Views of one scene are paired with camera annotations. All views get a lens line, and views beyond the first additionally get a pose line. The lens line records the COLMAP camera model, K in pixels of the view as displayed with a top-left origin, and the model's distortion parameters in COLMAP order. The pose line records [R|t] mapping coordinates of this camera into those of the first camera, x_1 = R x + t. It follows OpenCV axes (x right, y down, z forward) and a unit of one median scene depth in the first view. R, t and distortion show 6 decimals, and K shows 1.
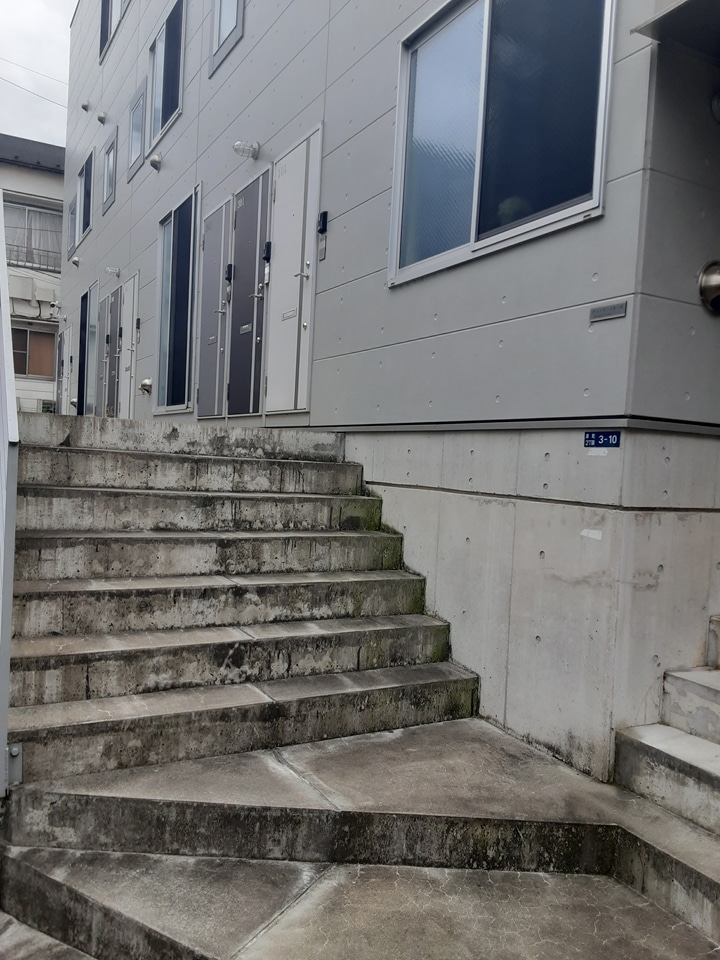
lens RADIAL K [[768.4, 0, 370.7], [0, 768.4, 486.9], [0, 0, 1]] dist [0.115800, -0.164857]
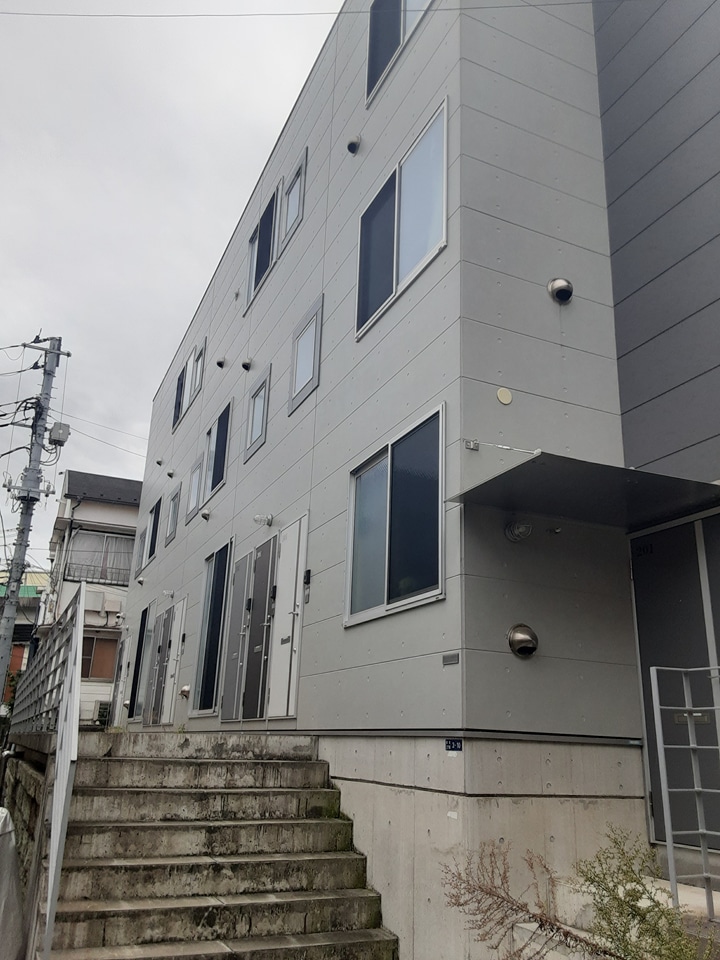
lens RADIAL K [[768.4, 0, 370.7], [0, 768.4, 486.9], [0, 0, 1]] dist [0.115800, -0.164857]
pose [[0.996839, -0.045801, -0.064924, 0.198627], [0.020223, 0.936477, -0.350144, -0.004232], [0.076837, 0.347724, 0.934443, -0.458811]]
